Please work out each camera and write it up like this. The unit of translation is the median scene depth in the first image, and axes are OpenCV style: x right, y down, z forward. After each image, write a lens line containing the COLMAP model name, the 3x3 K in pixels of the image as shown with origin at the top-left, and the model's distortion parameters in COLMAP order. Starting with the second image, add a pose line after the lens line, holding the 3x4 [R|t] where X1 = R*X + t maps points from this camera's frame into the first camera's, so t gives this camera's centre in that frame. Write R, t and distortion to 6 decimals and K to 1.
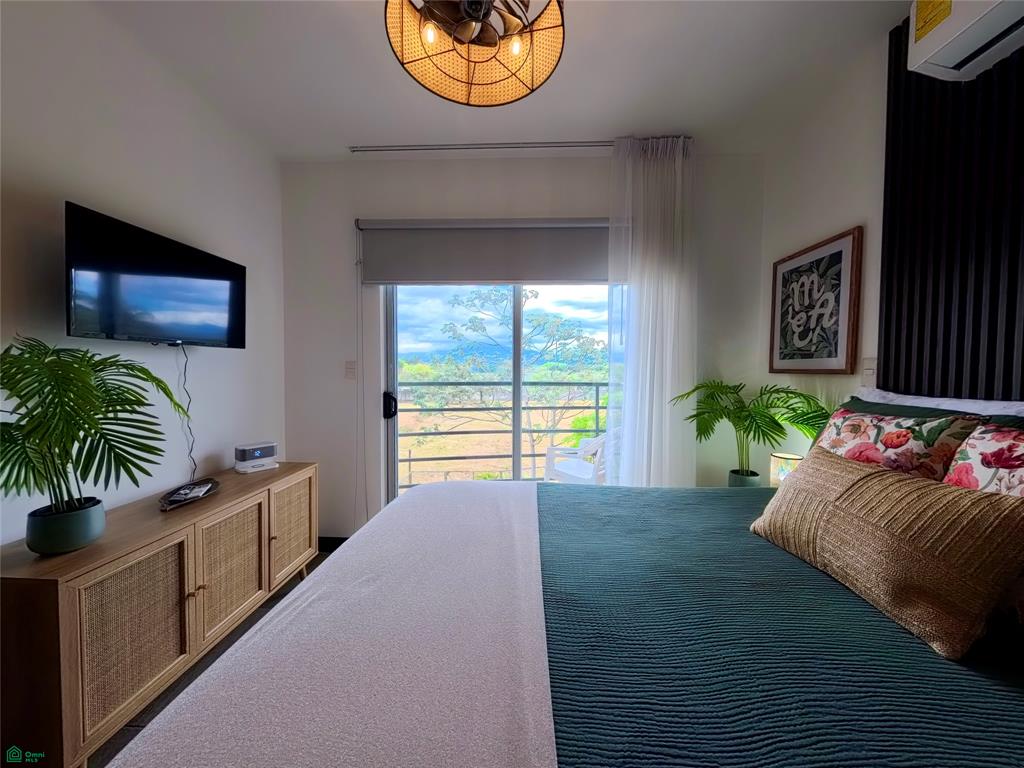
lens RADIAL K [[357.6, 0, 512.5], [0, 357.6, 382.0], [0, 0, 1]] dist [0.005507, -0.001763]
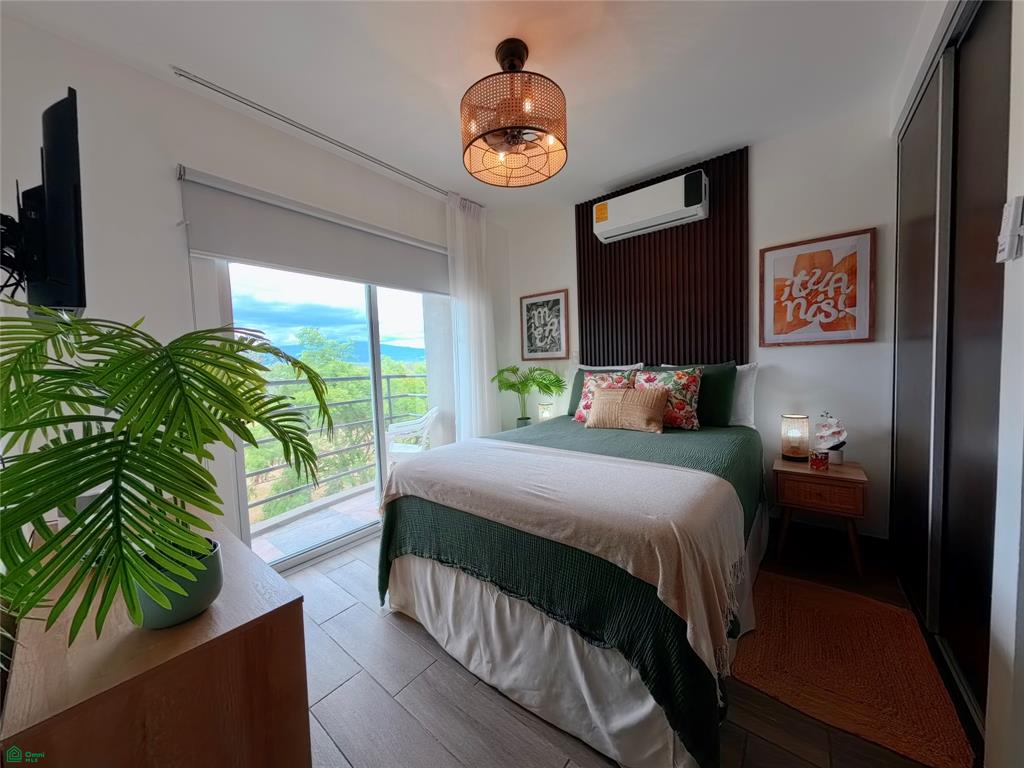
lens RADIAL K [[357.6, 0, 512.5], [0, 357.6, 382.0], [0, 0, 1]] dist [0.005507, -0.001763]
pose [[0.590027, -0.066303, 0.804656, -0.818815], [0.064881, 0.997293, 0.034602, 0.015312], [-0.804772, 0.031791, 0.592732, 0.024558]]
